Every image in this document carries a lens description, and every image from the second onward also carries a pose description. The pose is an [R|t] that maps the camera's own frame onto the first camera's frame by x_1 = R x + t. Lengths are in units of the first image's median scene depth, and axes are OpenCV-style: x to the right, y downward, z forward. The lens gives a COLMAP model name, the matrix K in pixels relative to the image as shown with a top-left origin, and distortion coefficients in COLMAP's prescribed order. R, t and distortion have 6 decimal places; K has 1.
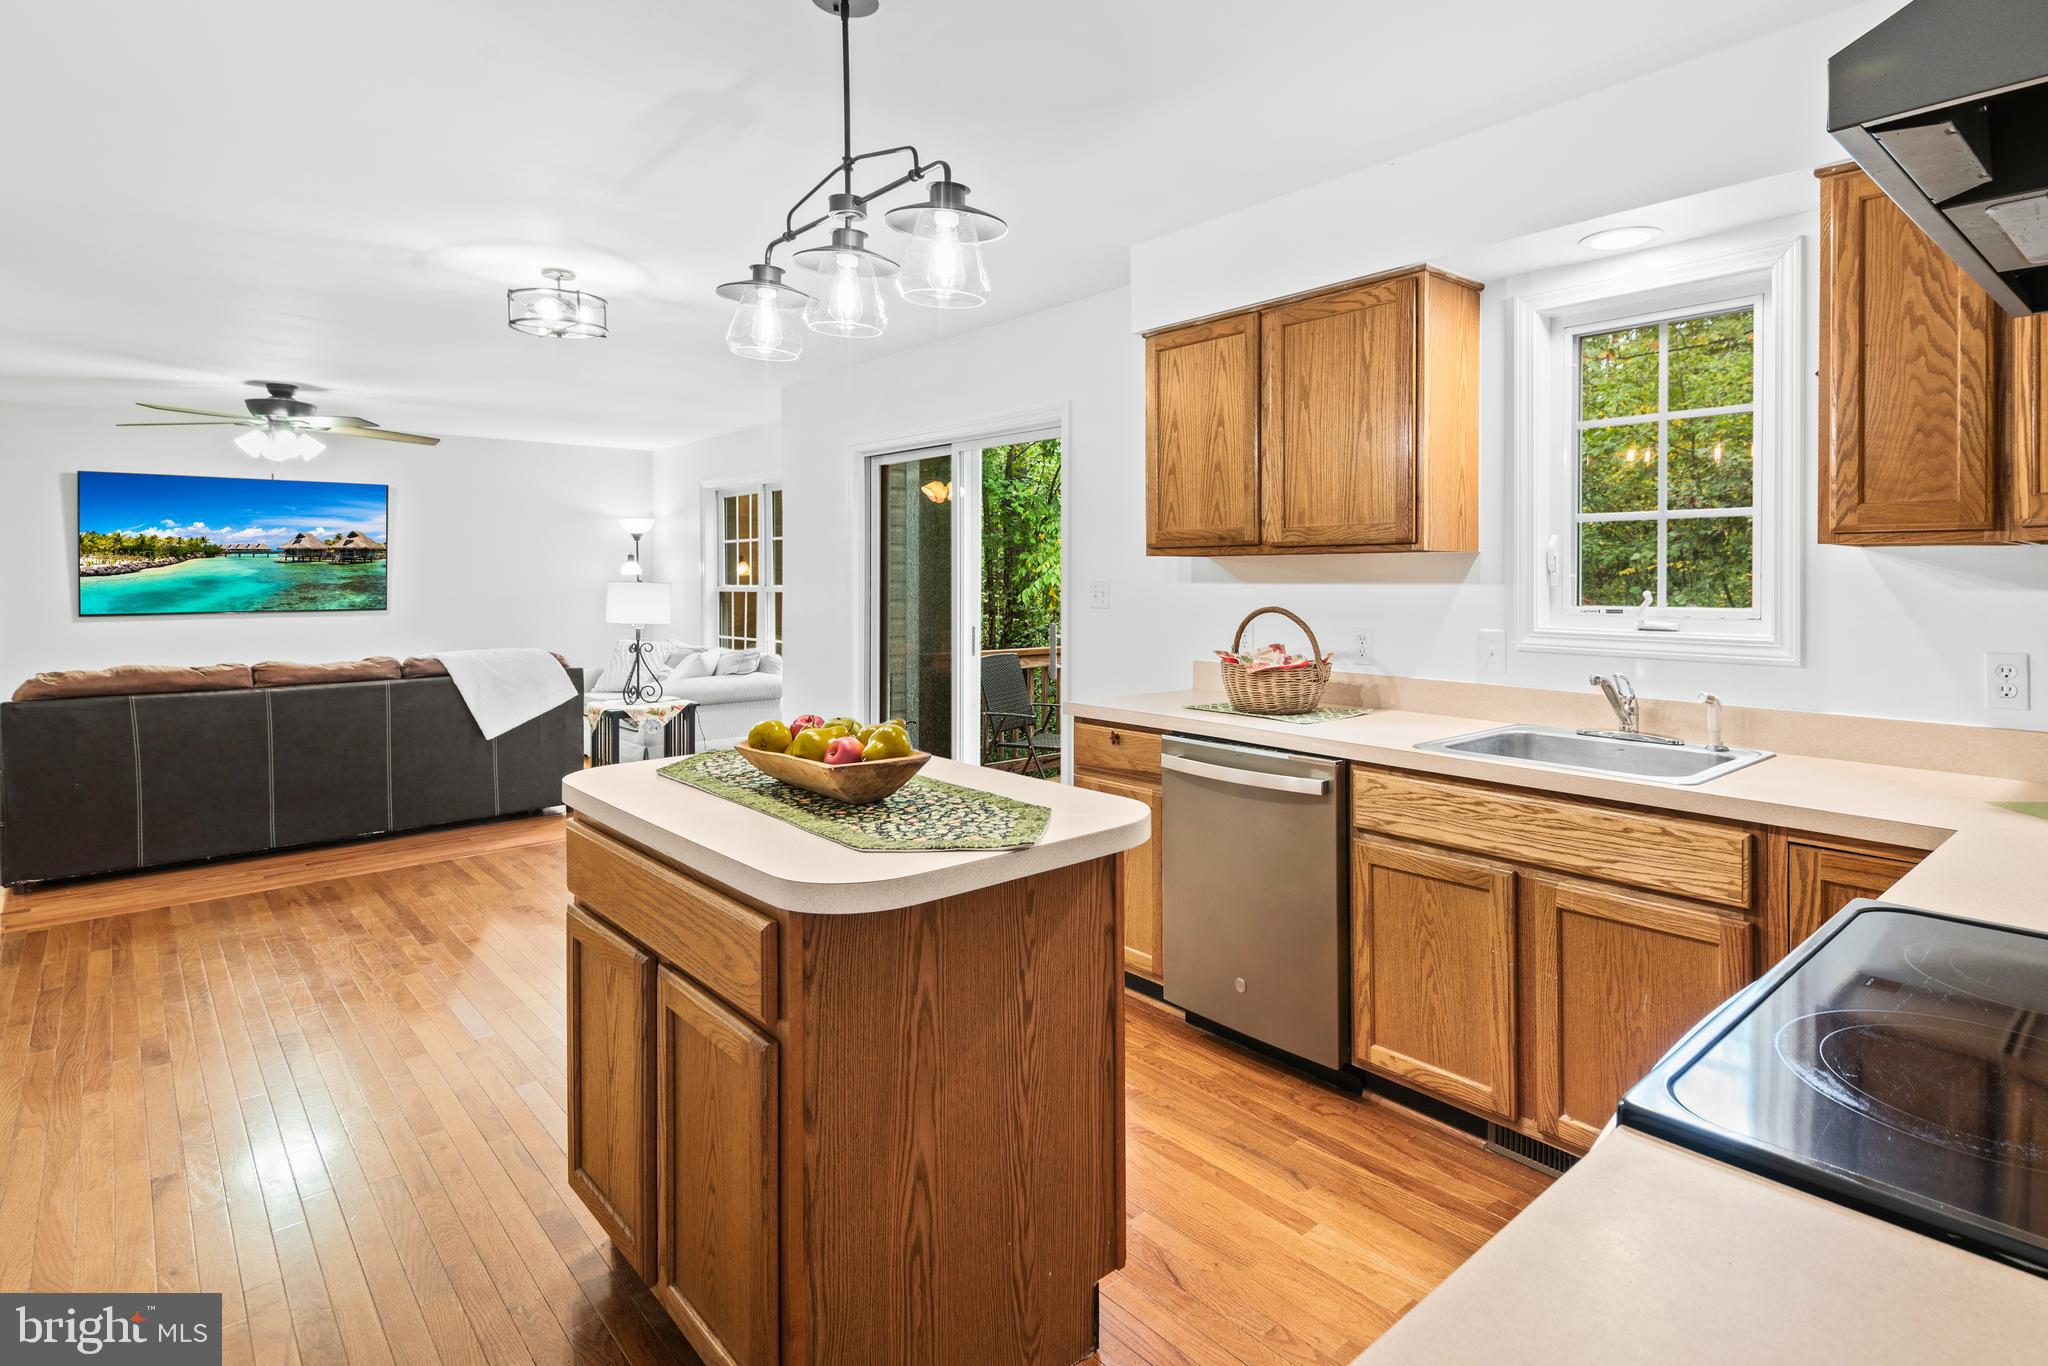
lens RADIAL K [[1046.7, 0, 1125.4], [0, 1046.7, 582.0], [0, 0, 1]] dist [0.019912, -0.000502]
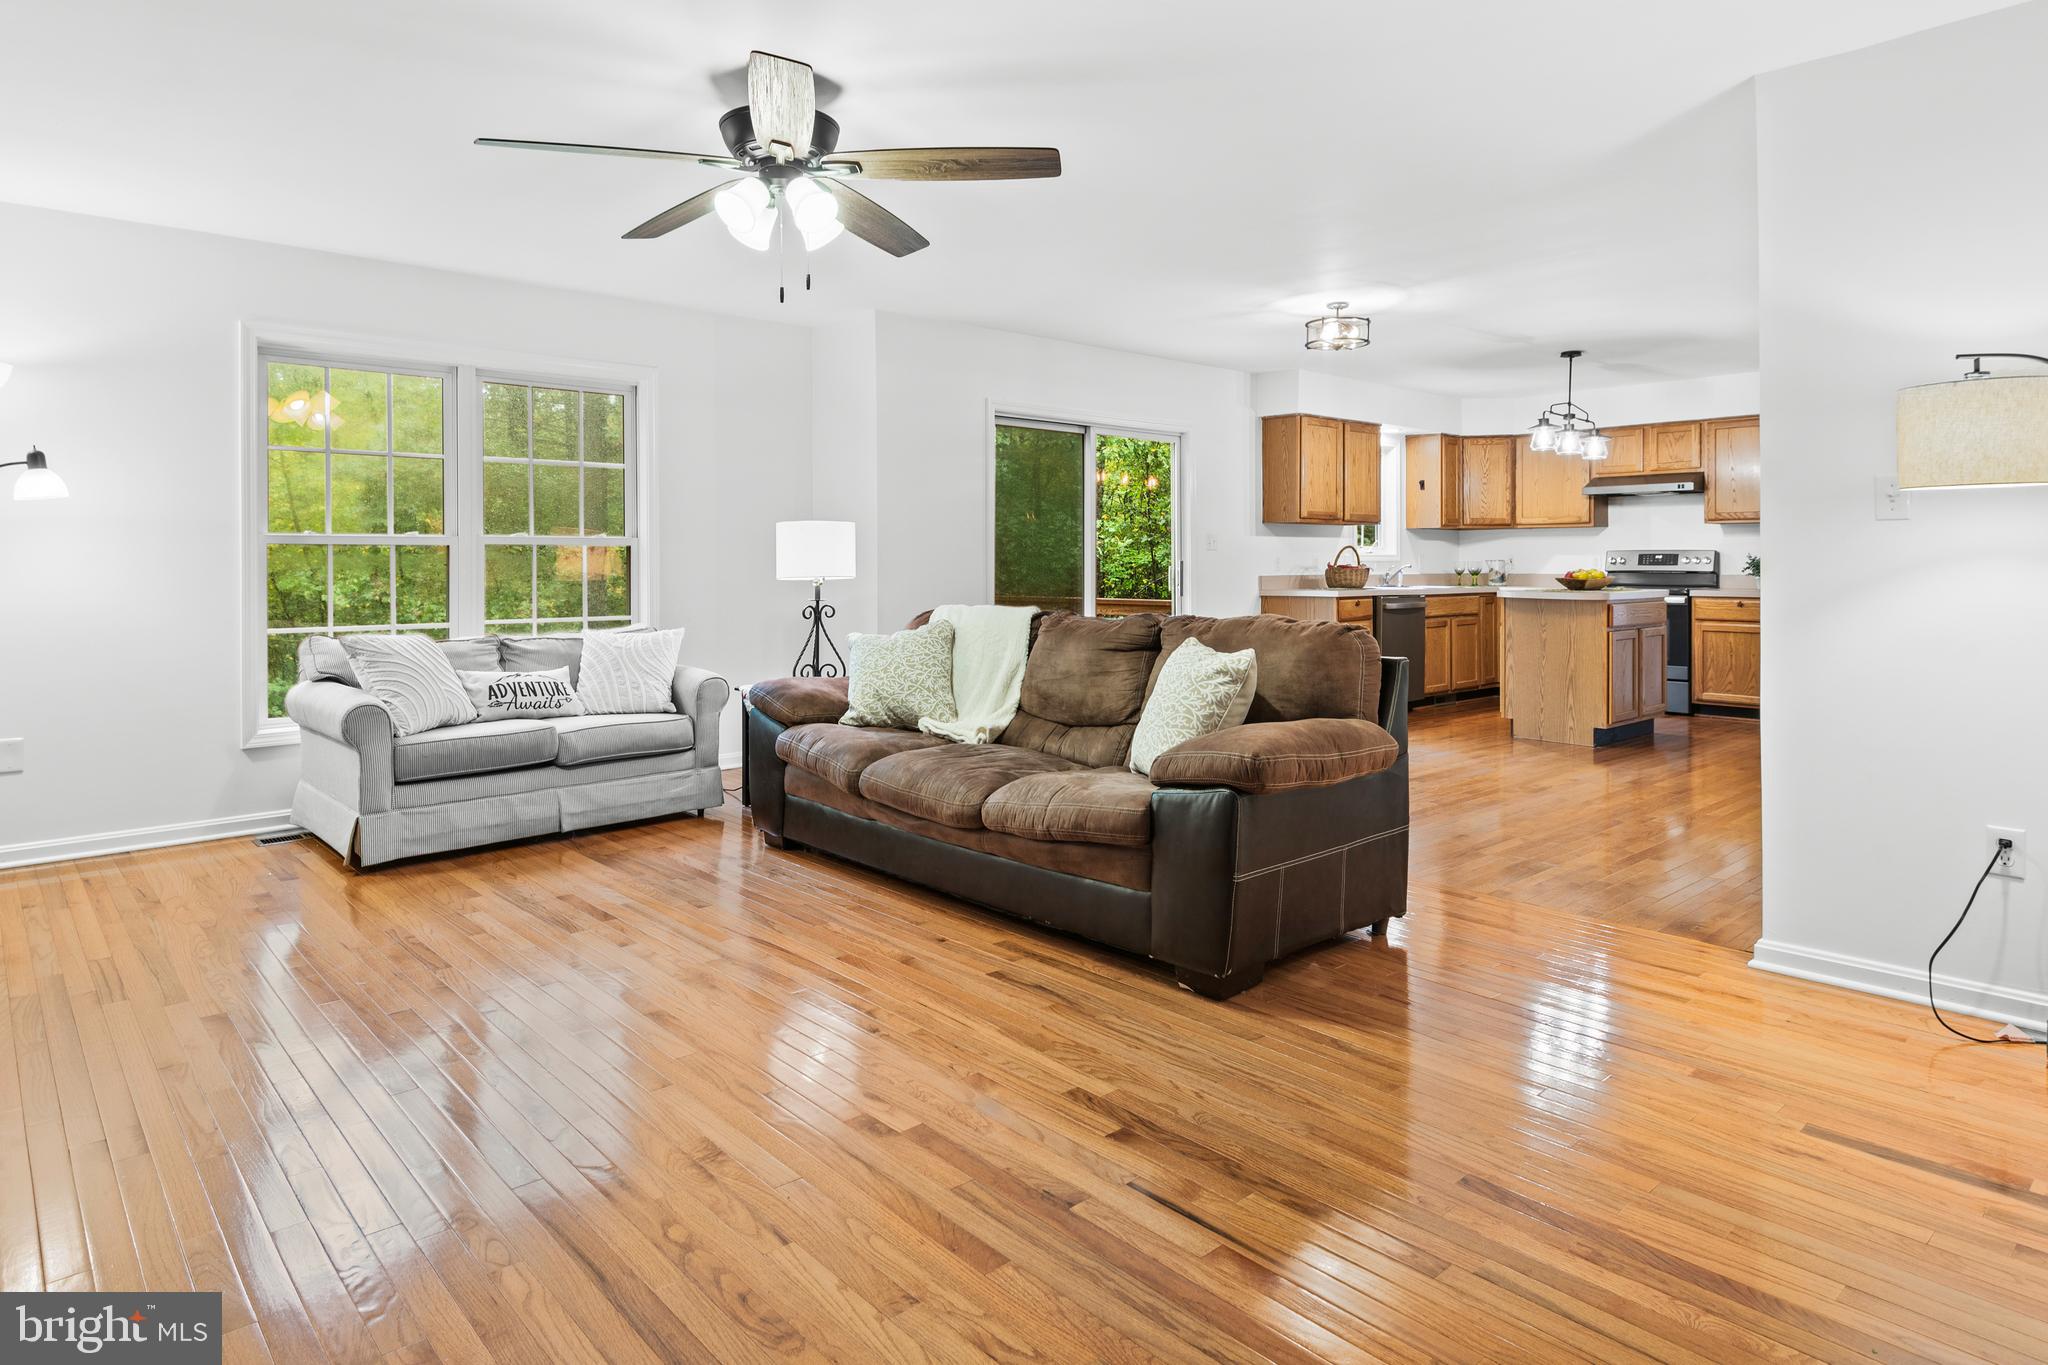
lens RADIAL K [[1078.1, 0, 1012.1], [0, 1078.1, 567.8], [0, 0, 1]] dist [0.001448, -0.001675]
pose [[0.059296, -0.001530, 0.998239, -2.835384], [0.008554, 0.999963, 0.001024, 0.077914], [-0.998204, 0.008478, 0.059306, 1.929470]]
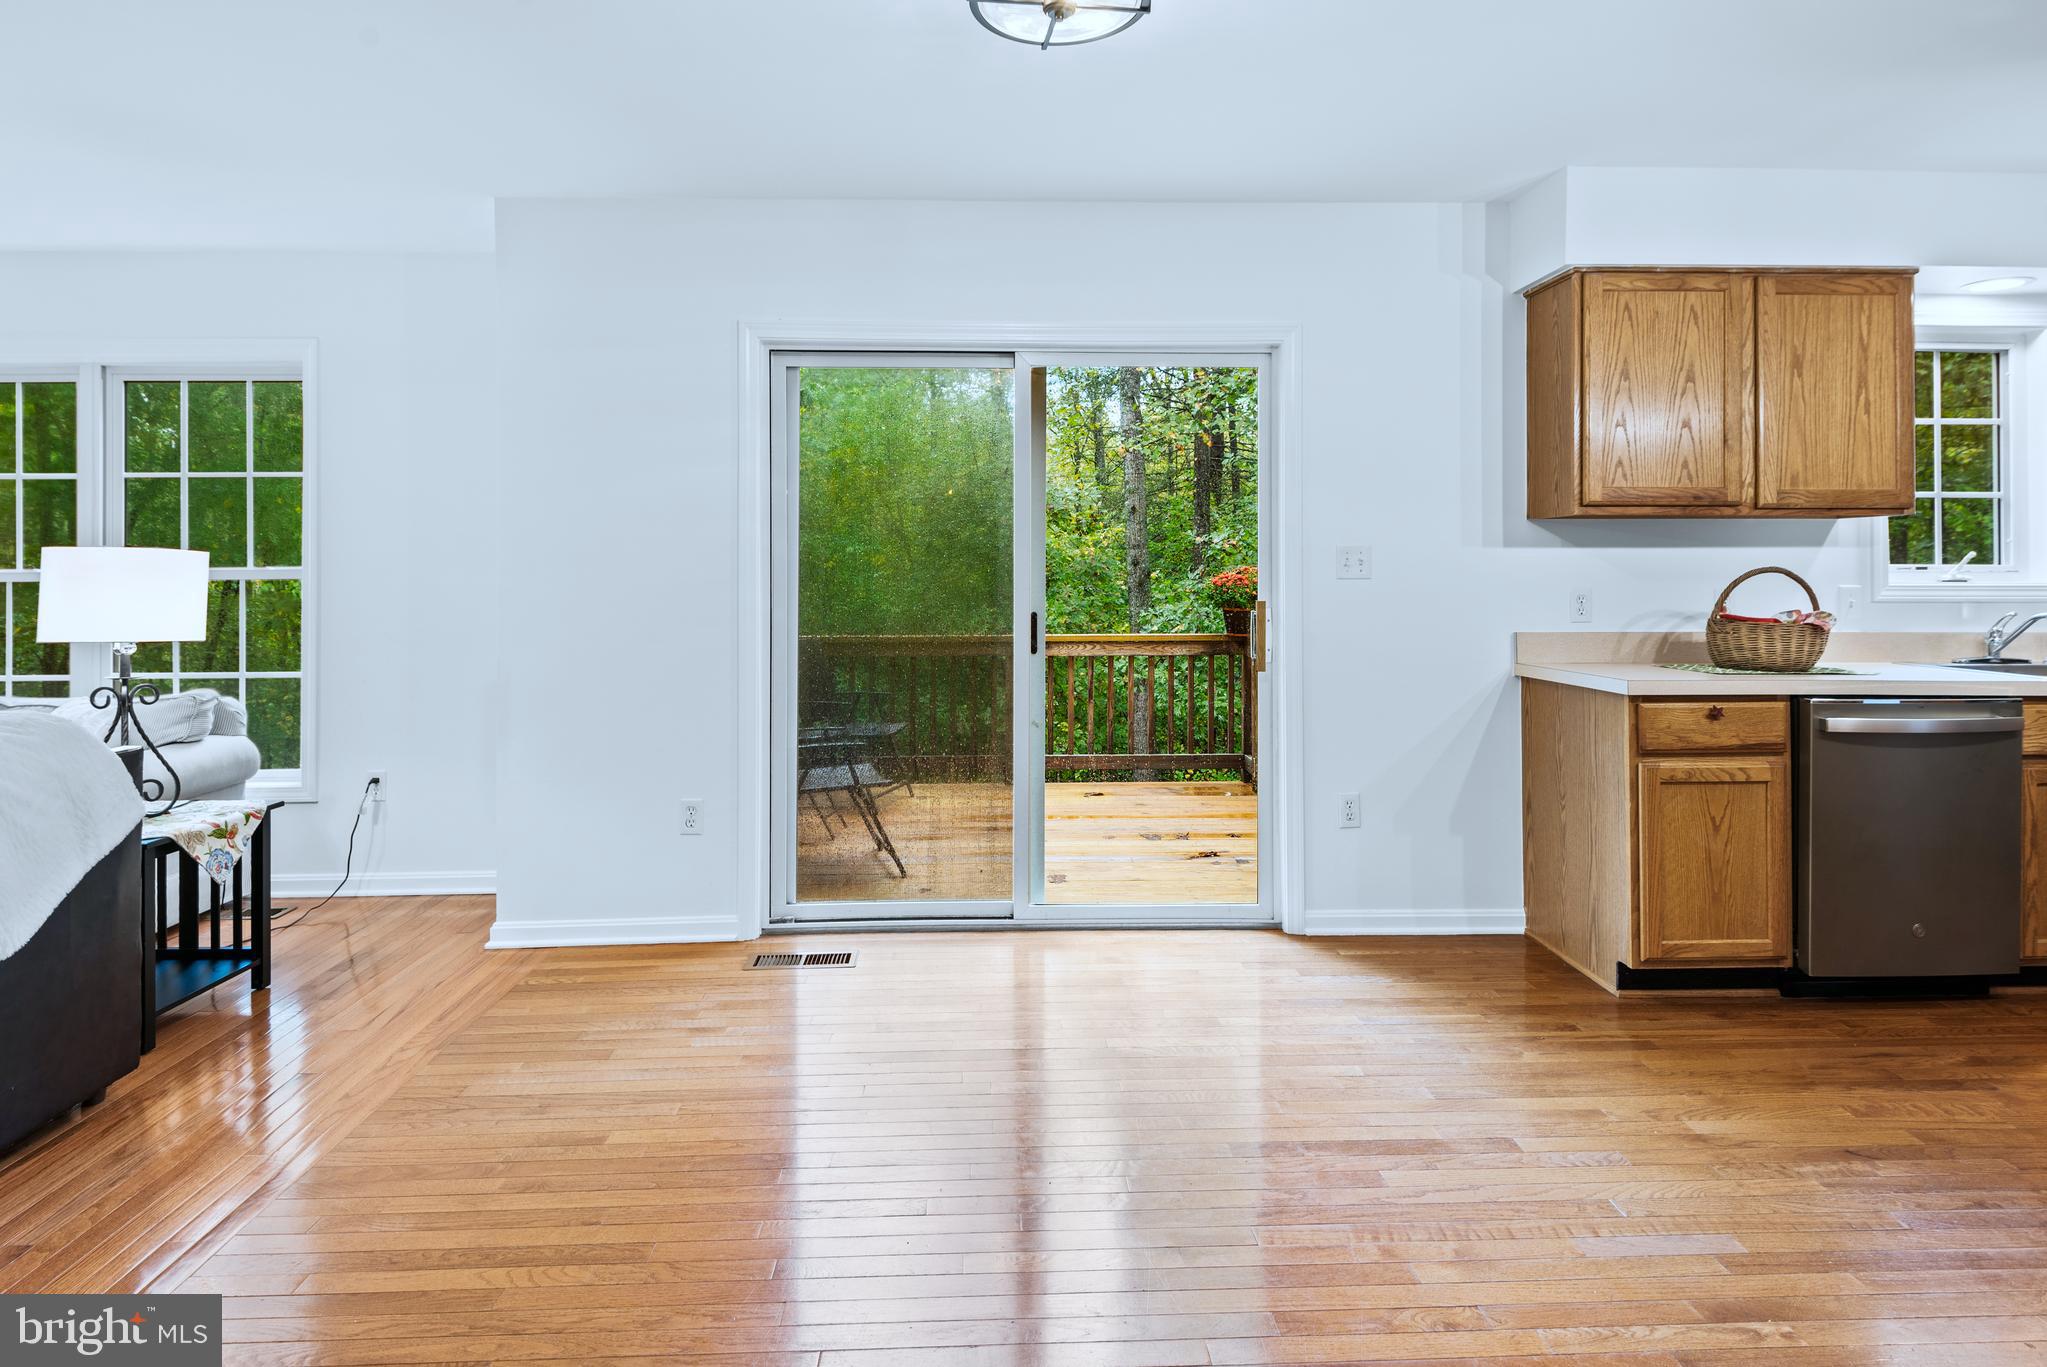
lens RADIAL K [[1077.6, 0, 1011.6], [0, 1077.6, 568.8], [0, 0, 1]] dist [0.001448, -0.001675]
pose [[0.664614, 0.002365, 0.747183, -1.335190], [0.004187, 0.999968, -0.006889, 0.034912], [-0.747175, 0.007707, 0.664582, 1.010060]]
